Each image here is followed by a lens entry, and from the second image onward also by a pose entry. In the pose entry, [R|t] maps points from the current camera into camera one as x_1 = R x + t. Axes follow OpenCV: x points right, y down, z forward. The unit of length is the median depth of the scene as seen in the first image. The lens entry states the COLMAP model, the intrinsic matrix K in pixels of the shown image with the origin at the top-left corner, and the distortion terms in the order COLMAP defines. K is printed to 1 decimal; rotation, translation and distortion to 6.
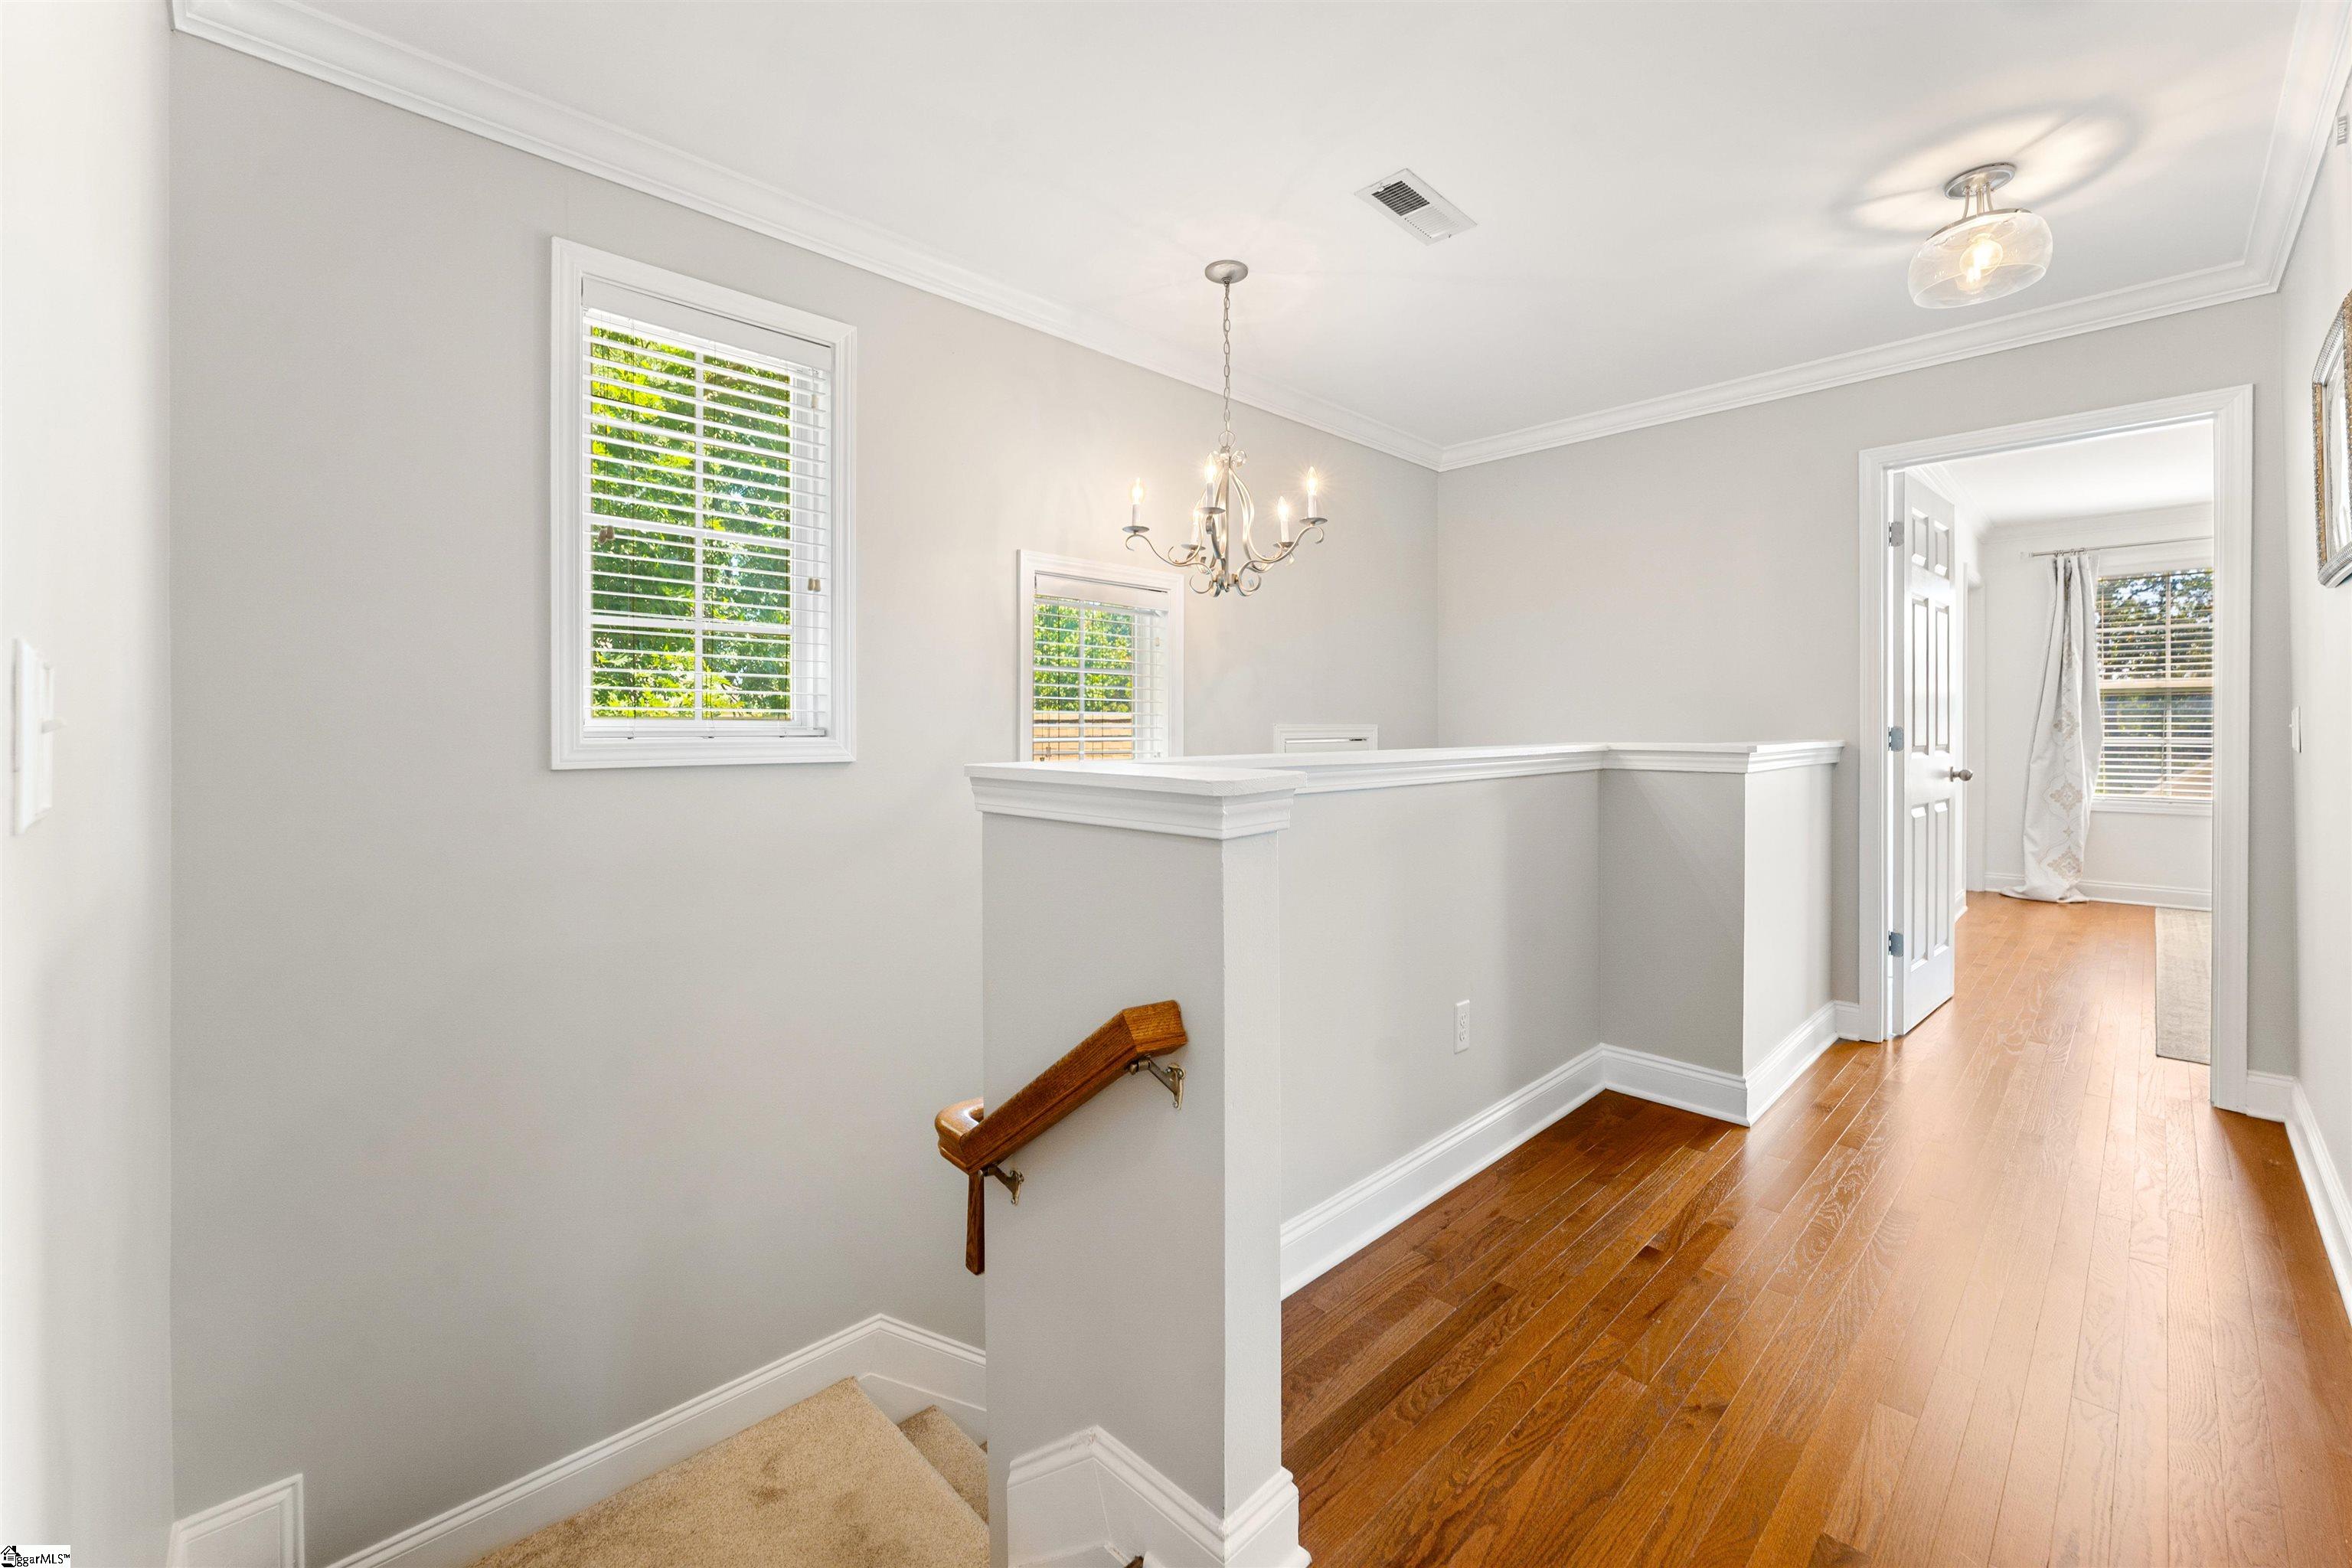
lens RADIAL K [[944.0, 0, 1192.7], [0, 944.0, 721.4], [0, 0, 1]] dist [-0.003621, -0.000498]
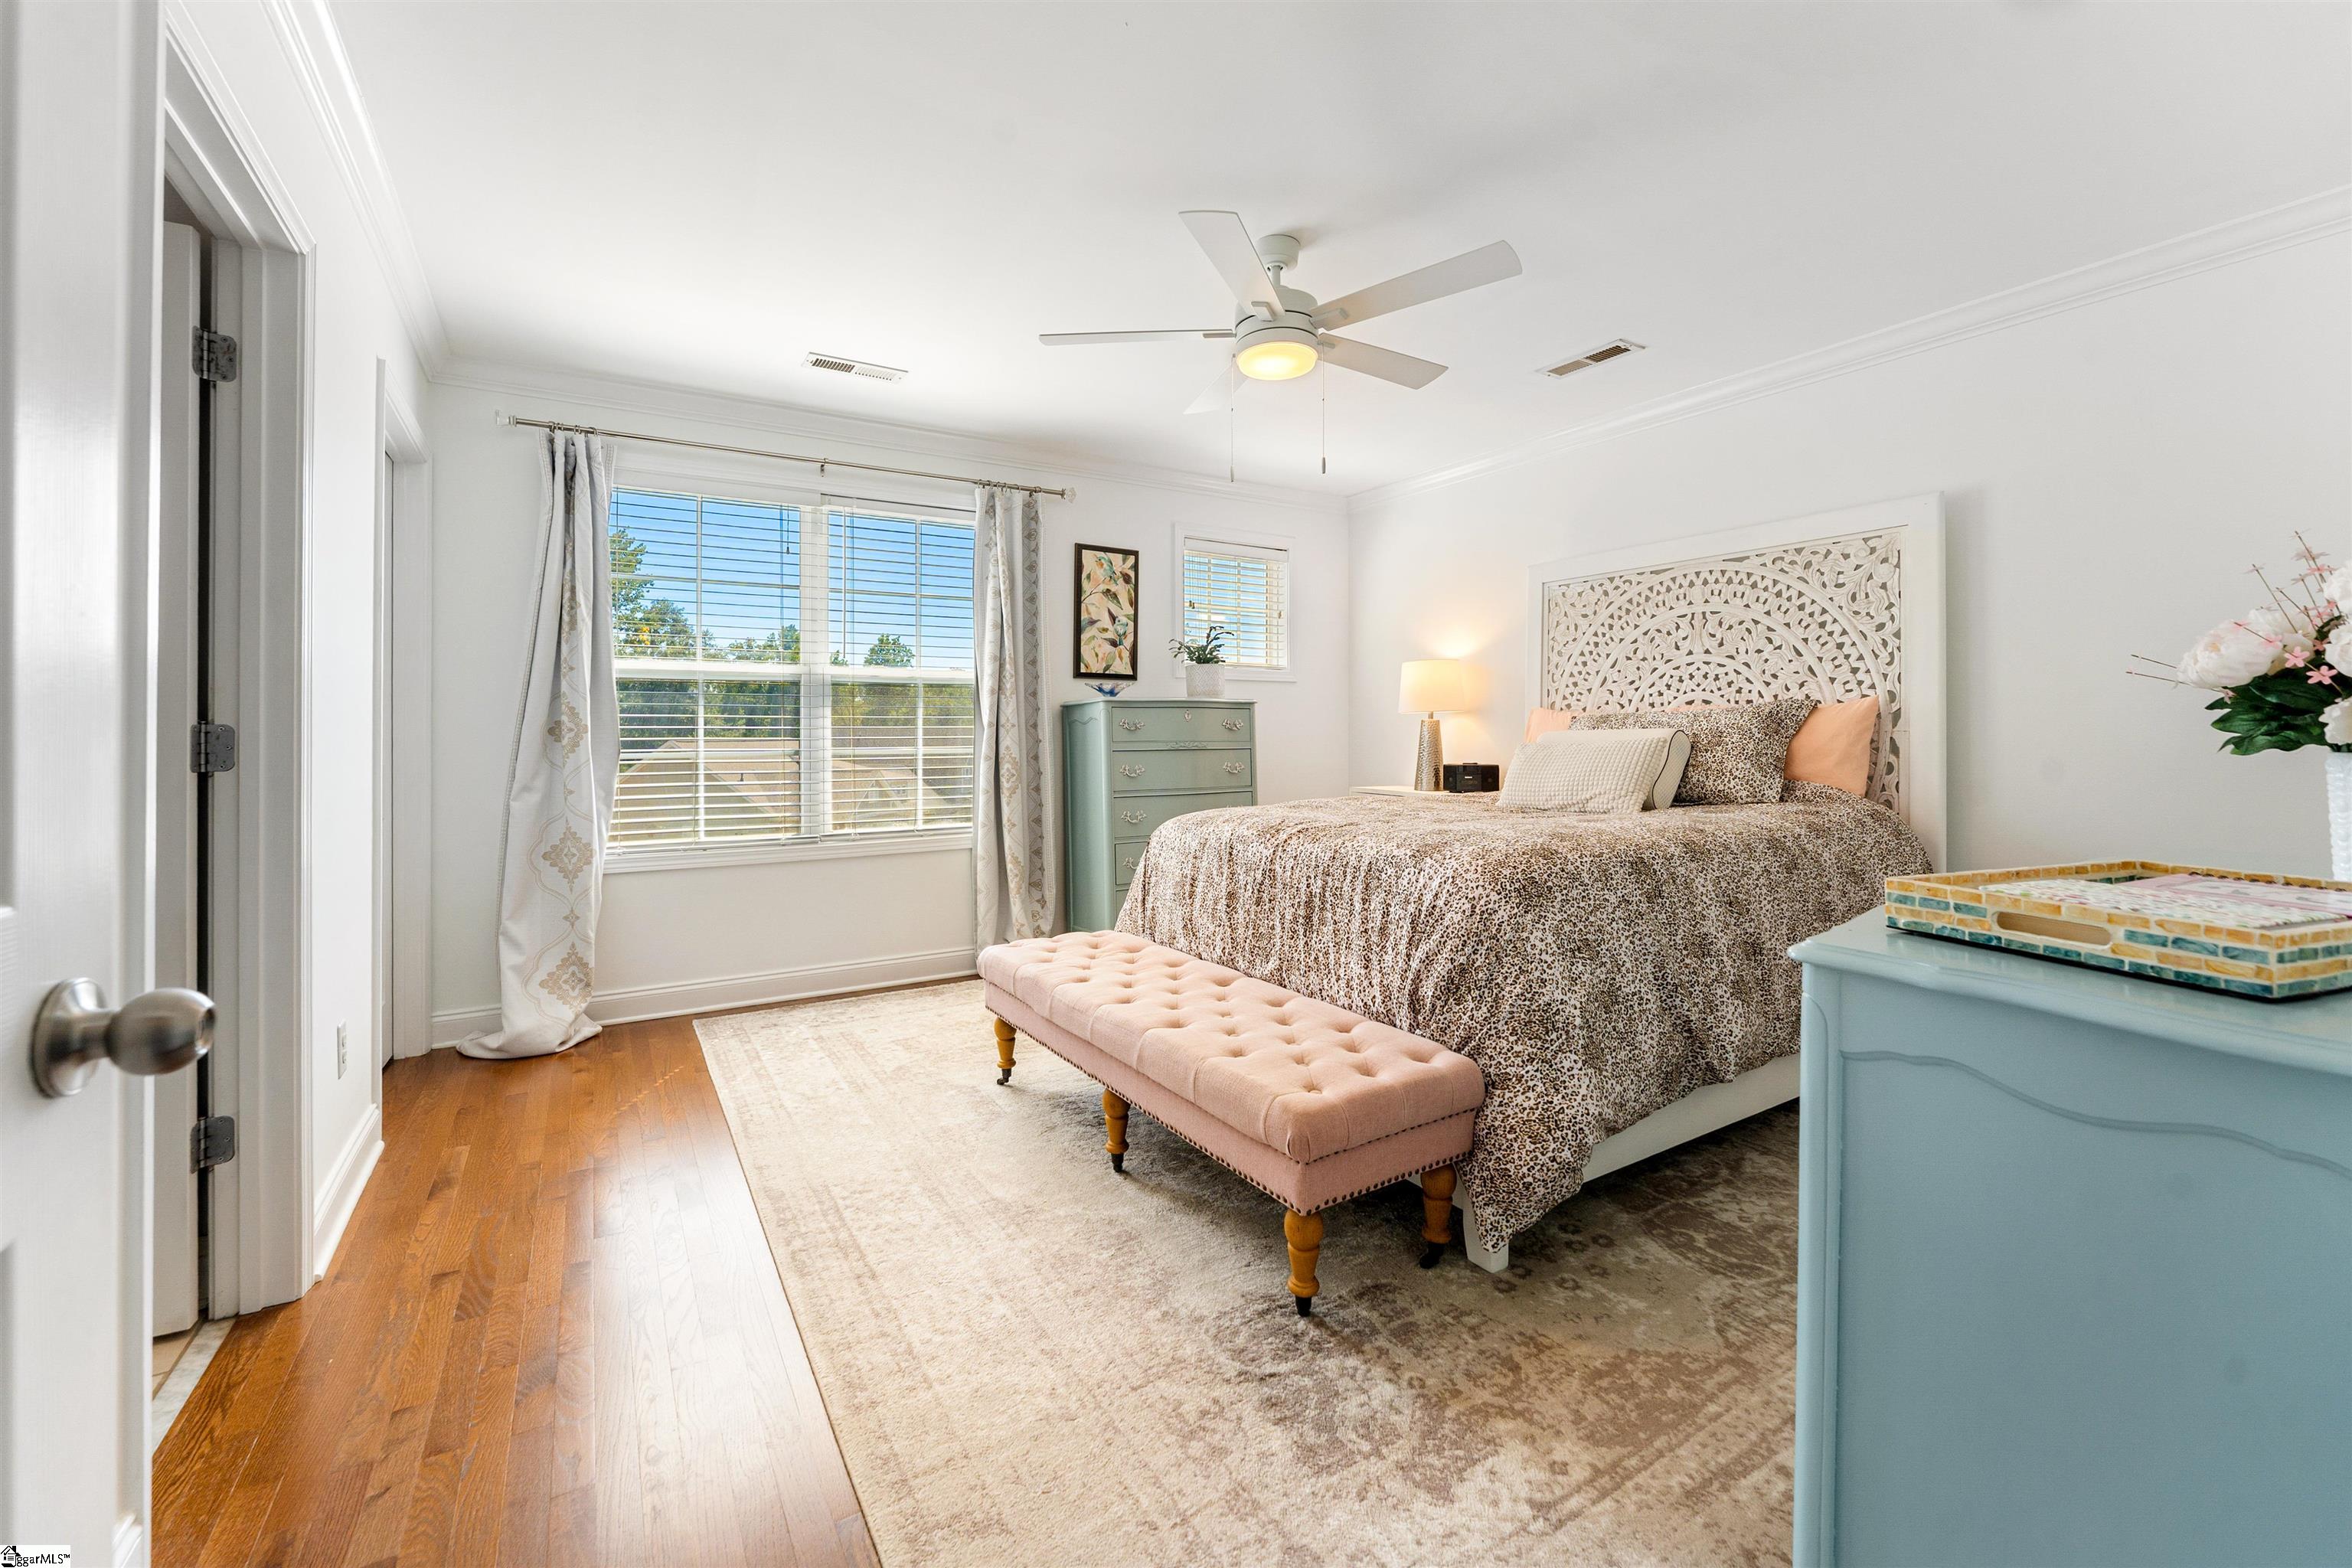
lens RADIAL K [[944.0, 0, 1153.0], [0, 944.0, 731.7], [0, 0, 1]] dist [-0.003621, -0.000498]
pose [[0.229947, 0.005815, 0.973186, 0.455180], [0.002511, 0.999975, -0.006568, 0.009737], [-0.973200, 0.003954, 0.229927, 0.524442]]
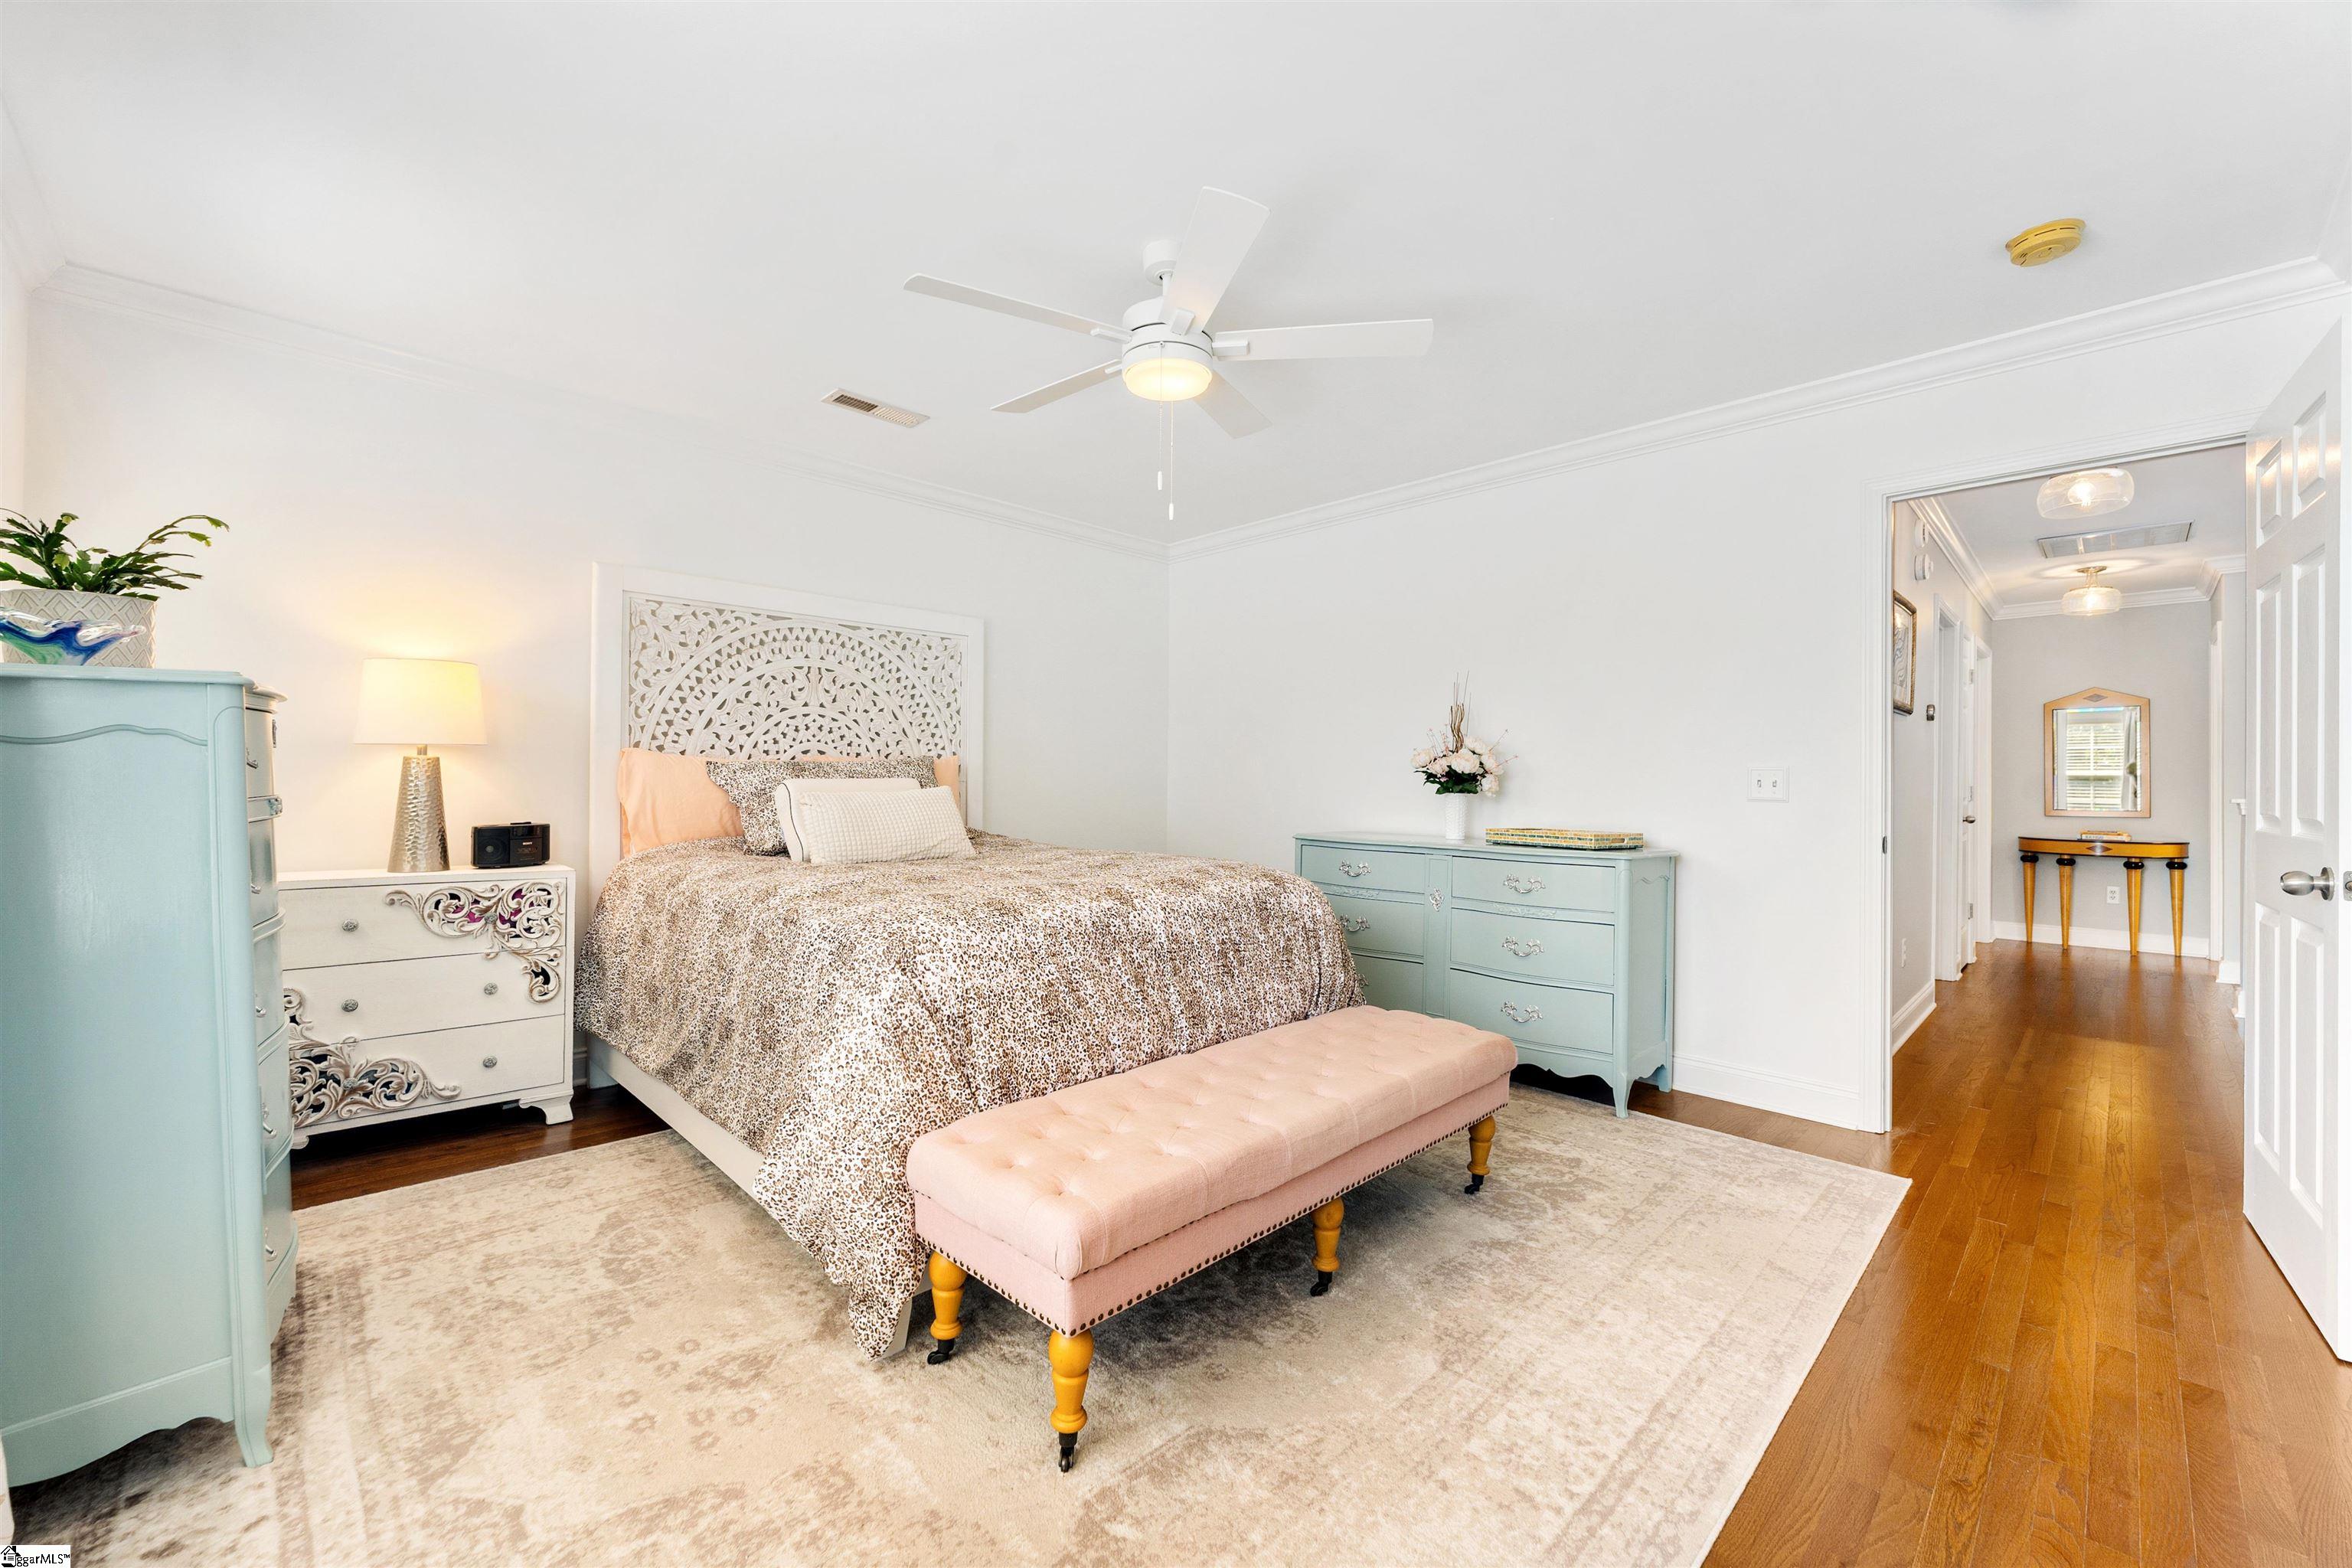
lens RADIAL K [[944.0, 0, 1175.1], [0, 944.0, 776.0], [0, 0, 1]] dist [-0.003621, -0.000498]
pose [[-0.999963, -0.003861, -0.007674, 1.318795], [-0.003821, 0.999979, -0.005188, 0.002611], [0.007694, -0.005159, -0.999957, 1.406122]]
